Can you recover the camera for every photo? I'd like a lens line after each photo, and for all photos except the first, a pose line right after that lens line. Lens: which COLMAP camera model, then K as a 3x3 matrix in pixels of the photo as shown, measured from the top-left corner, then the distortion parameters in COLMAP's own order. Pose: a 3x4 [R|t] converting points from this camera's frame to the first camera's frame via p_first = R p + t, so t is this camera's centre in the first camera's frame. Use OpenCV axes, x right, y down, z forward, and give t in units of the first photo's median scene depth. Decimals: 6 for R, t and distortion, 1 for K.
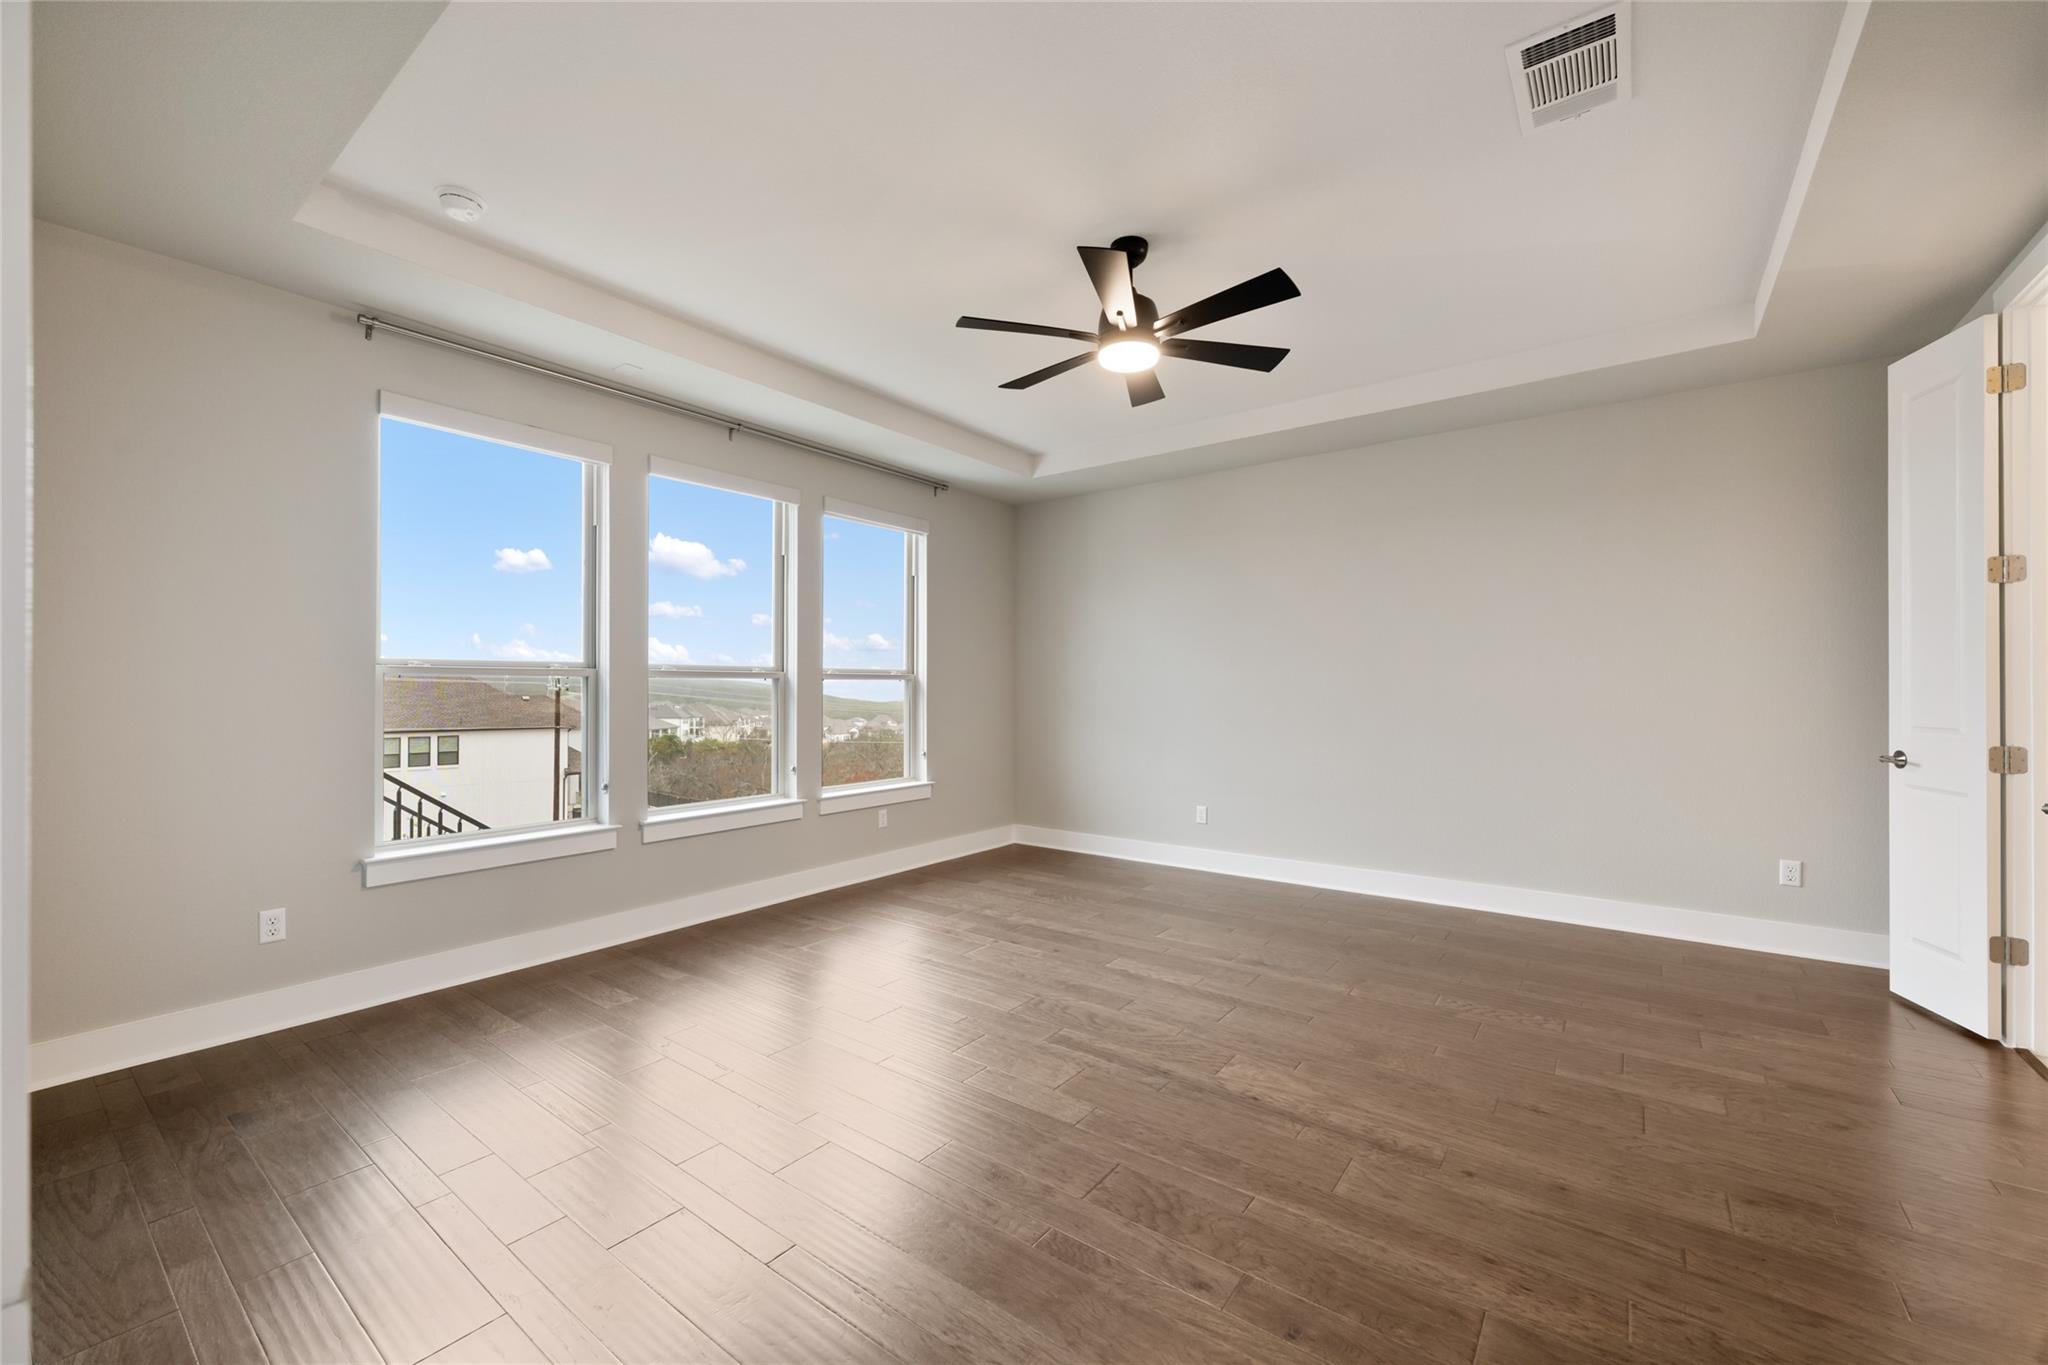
lens RADIAL K [[810.0, 0, 1025.6], [0, 810.0, 689.4], [0, 0, 1]] dist [-0.000655, -0.000050]
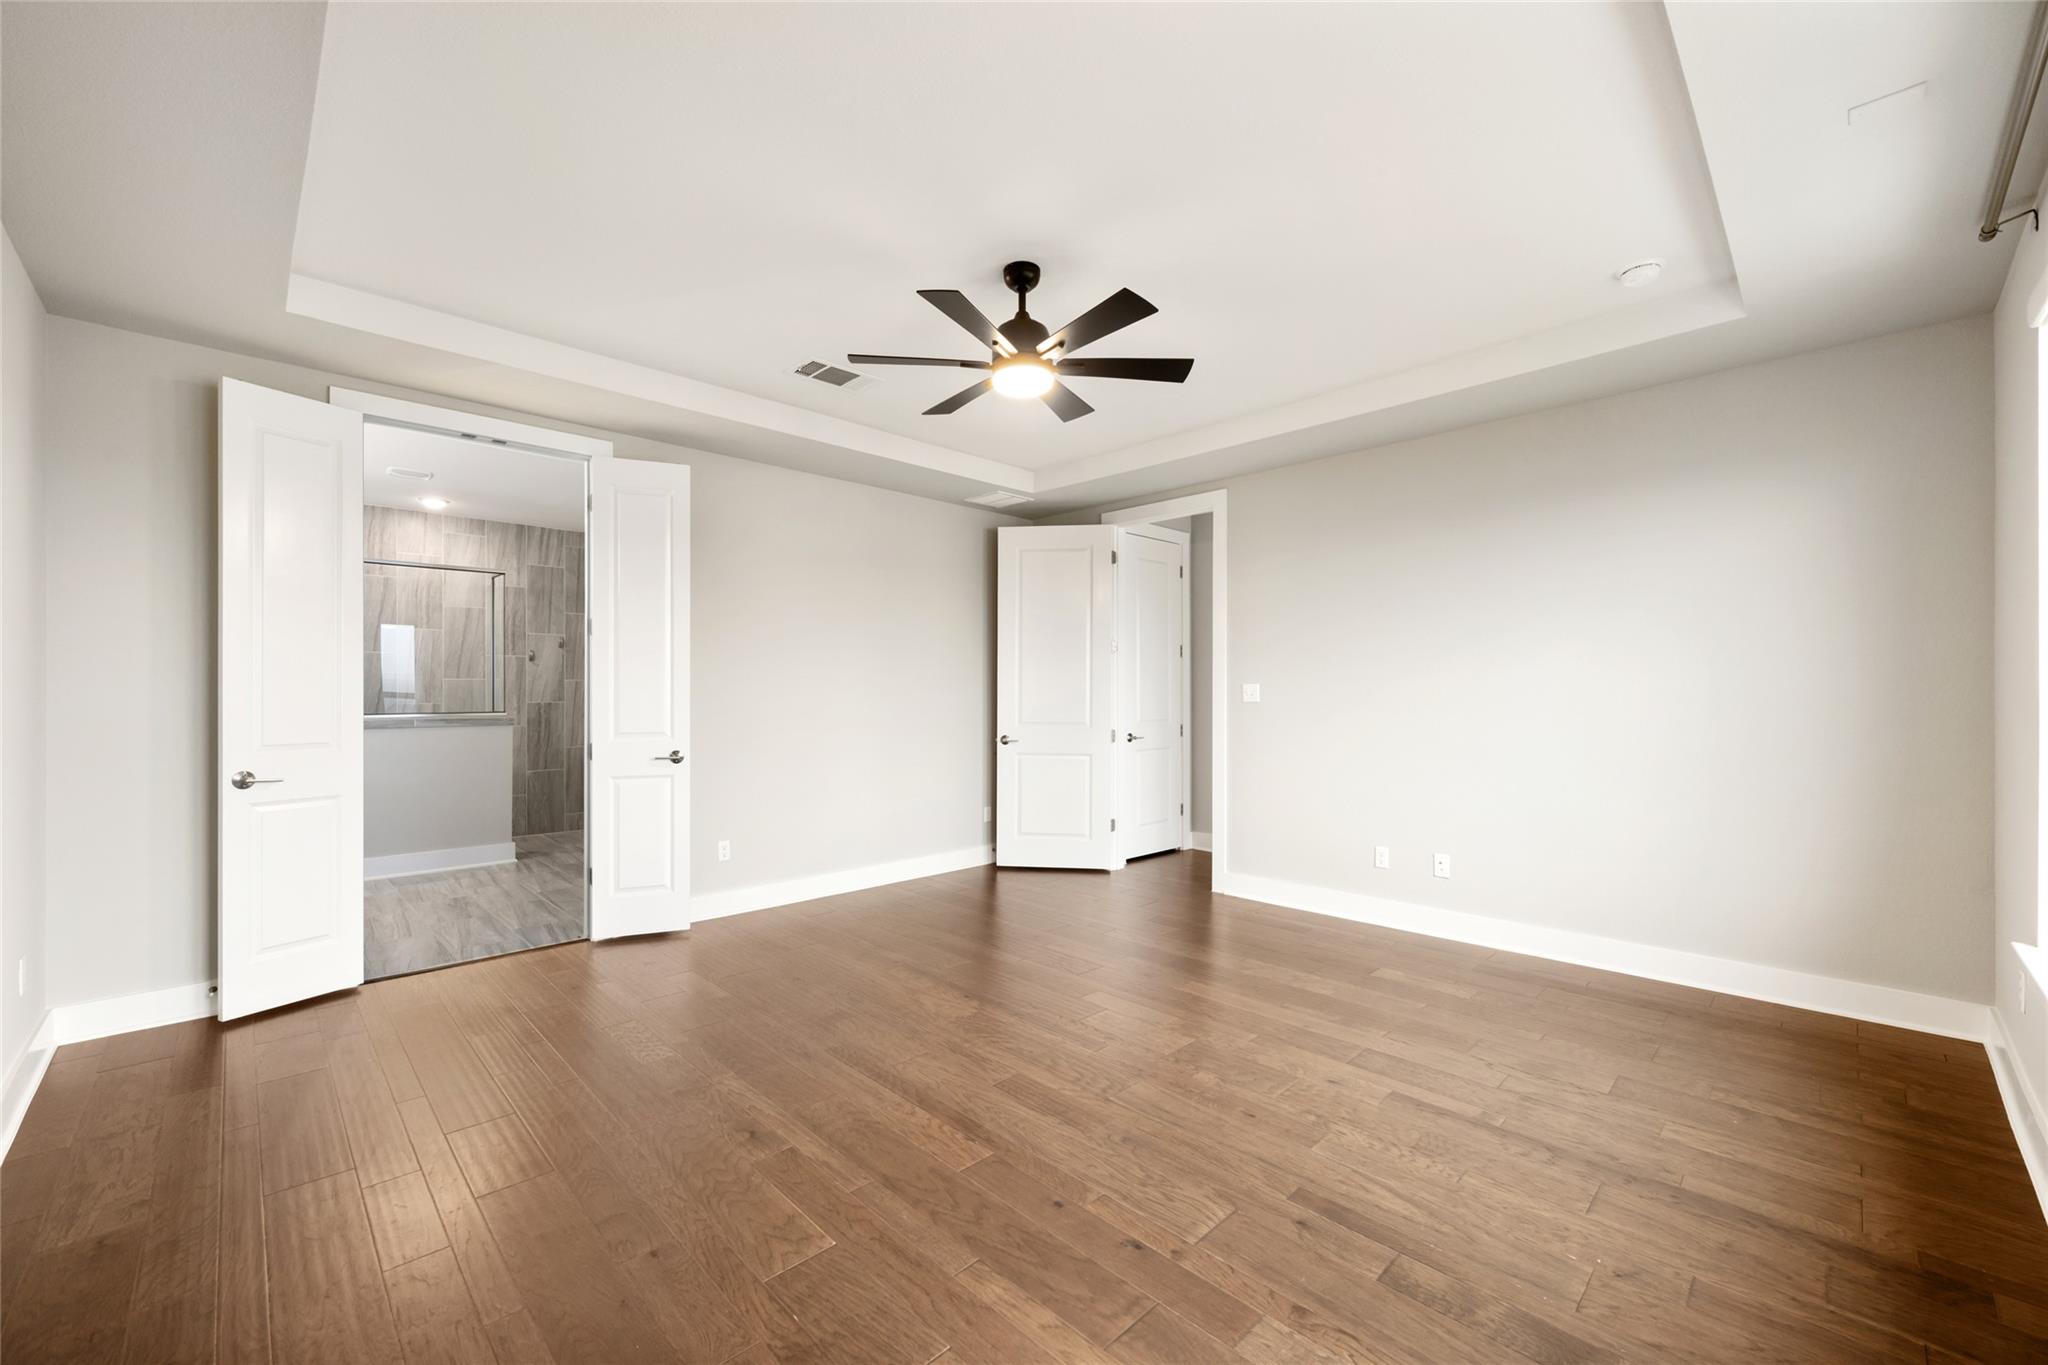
lens RADIAL K [[810.0, 0, 1025.6], [0, 810.0, 689.4], [0, 0, 1]] dist [-0.000655, -0.000050]
pose [[-0.988601, 0.002804, 0.150530, -0.024354], [0.001470, 0.999959, -0.008974, -0.014564], [-0.150549, -0.008650, -0.988565, 1.686509]]
